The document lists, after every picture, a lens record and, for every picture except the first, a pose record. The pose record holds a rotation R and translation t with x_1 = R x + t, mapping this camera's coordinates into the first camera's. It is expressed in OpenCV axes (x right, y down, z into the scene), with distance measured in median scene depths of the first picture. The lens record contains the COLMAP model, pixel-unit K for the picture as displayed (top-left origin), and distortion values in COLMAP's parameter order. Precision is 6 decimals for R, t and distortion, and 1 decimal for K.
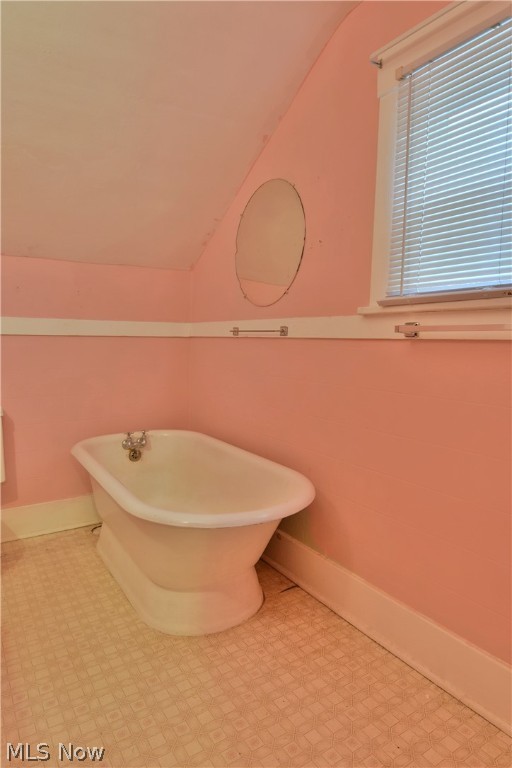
lens RADIAL K [[467.0, 0, 256.0], [0, 467.0, 384.0], [0, 0, 1]] dist [-0.012735, -0.004789]
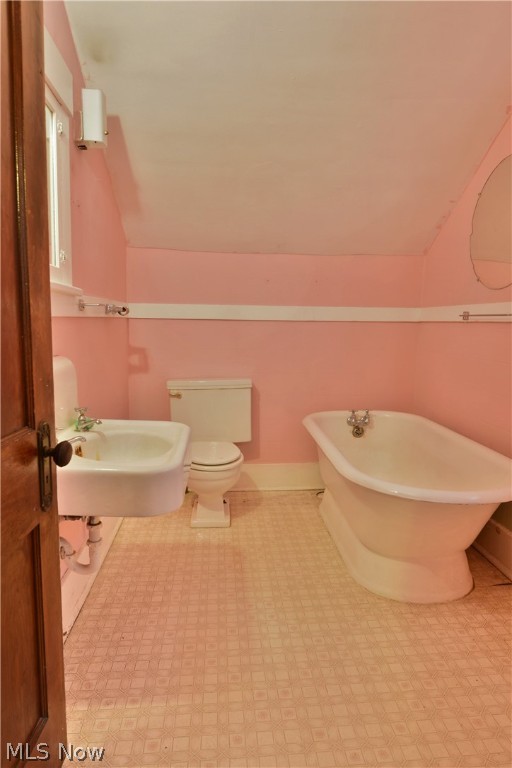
lens RADIAL K [[467.0, 0, 256.0], [0, 467.0, 384.0], [0, 0, 1]] dist [-0.012735, -0.004789]
pose [[0.876567, 0.059067, -0.477641, 0.059335], [-0.044983, 0.998151, 0.040881, 0.011880], [0.479173, -0.014349, 0.877603, -0.082132]]
